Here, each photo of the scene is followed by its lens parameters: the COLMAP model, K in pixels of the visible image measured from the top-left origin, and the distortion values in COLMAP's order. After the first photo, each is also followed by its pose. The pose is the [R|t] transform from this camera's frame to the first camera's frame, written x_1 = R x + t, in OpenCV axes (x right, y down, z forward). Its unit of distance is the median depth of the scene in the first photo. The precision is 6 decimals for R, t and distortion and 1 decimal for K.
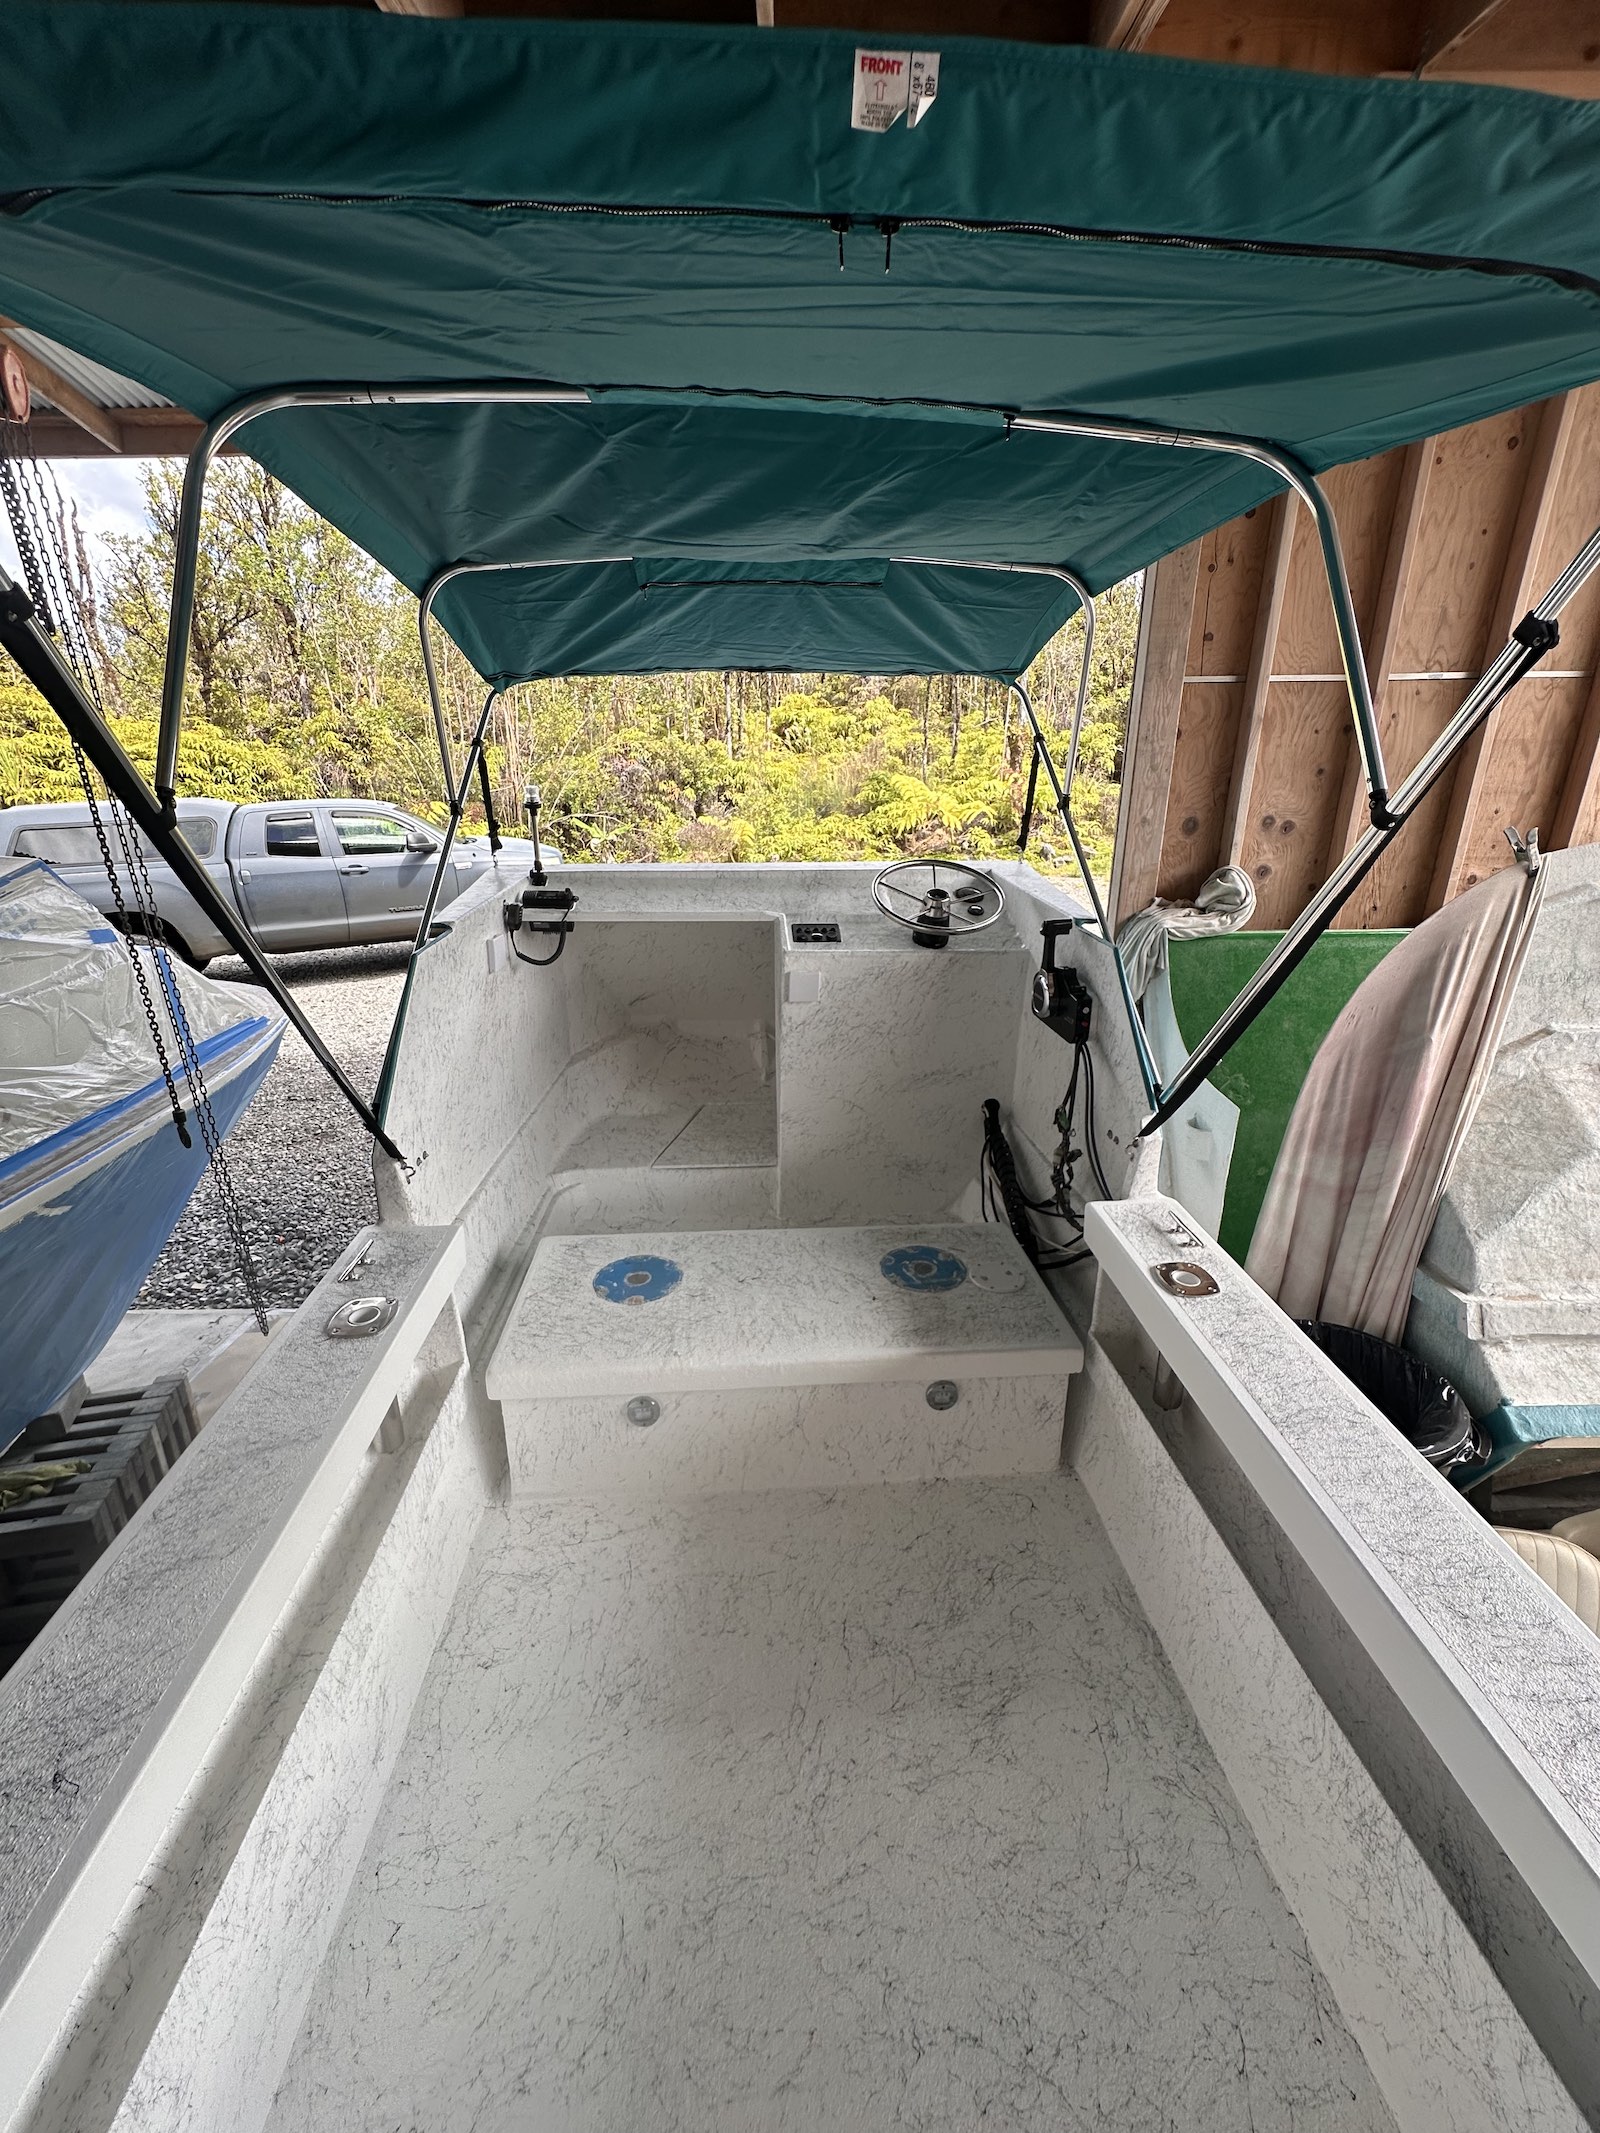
lens RADIAL K [[847.1, 0, 798.4], [0, 847.1, 1074.6], [0, 0, 1]] dist [-0.000234, 0.000013]
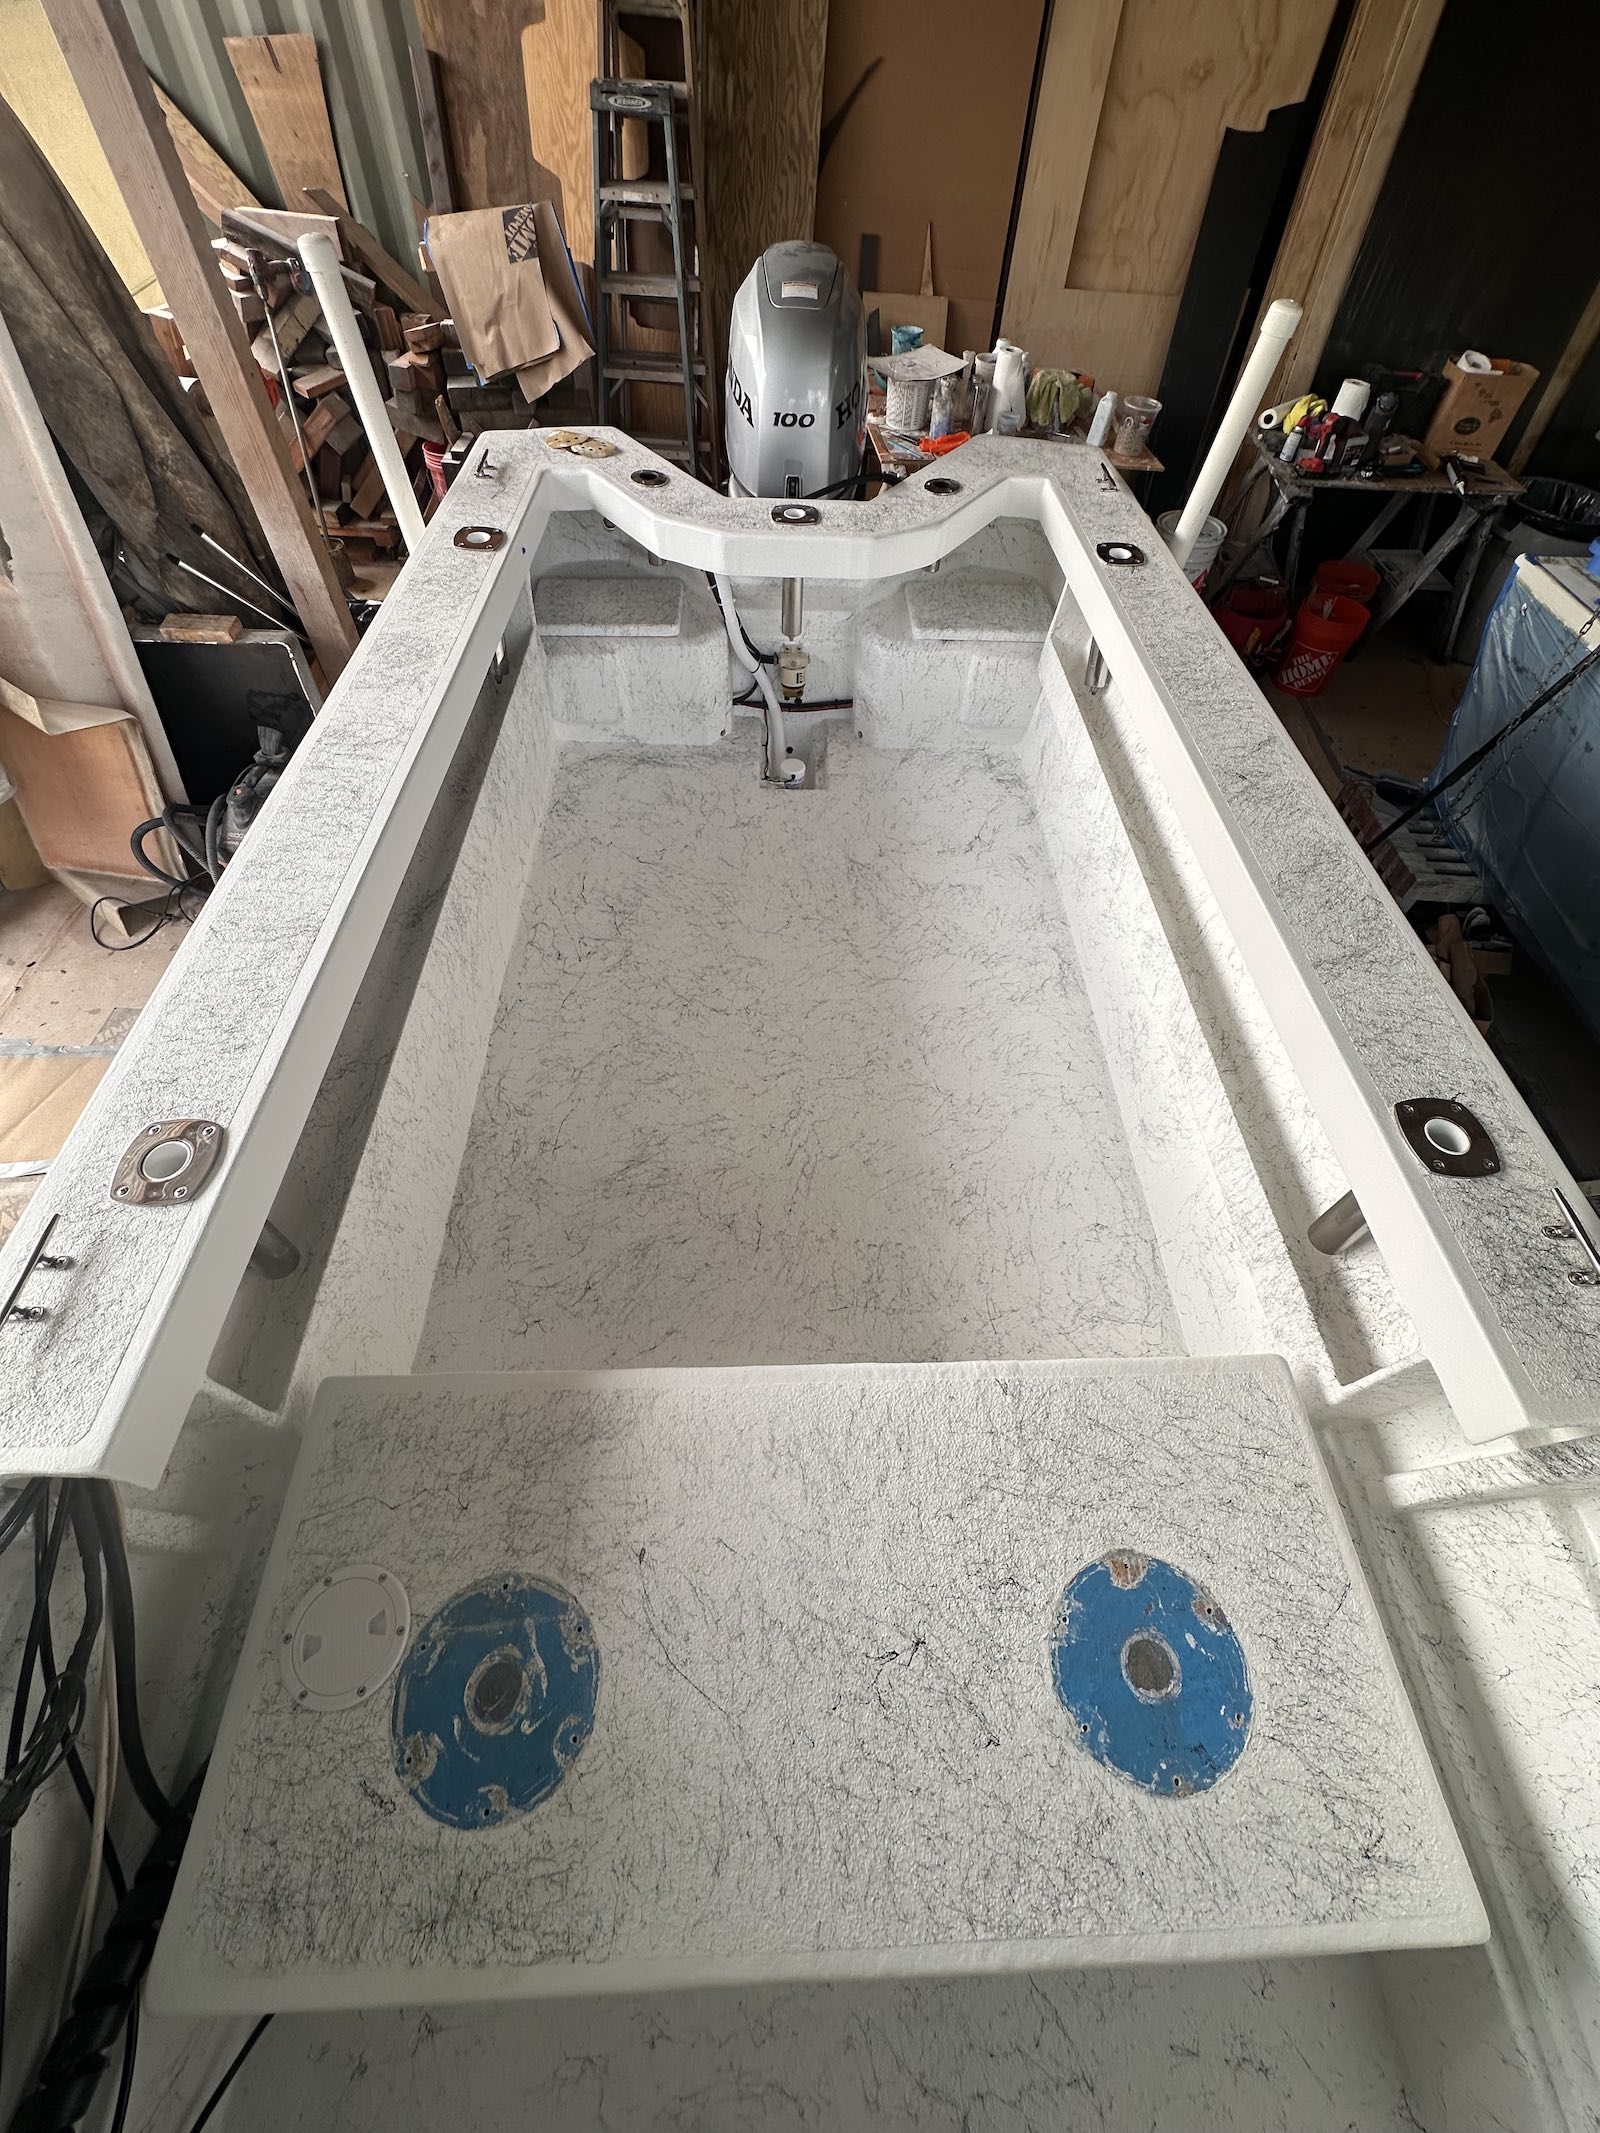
lens RADIAL K [[847.1, 0, 802.6], [0, 847.1, 1066.3], [0, 0, 1]] dist [-0.000234, 0.000013]
pose [[-0.998741, -0.050145, -0.001584, 0.015265], [-0.015464, 0.277664, 0.960554, -0.384143], [-0.047727, 0.959369, -0.278090, 1.159899]]
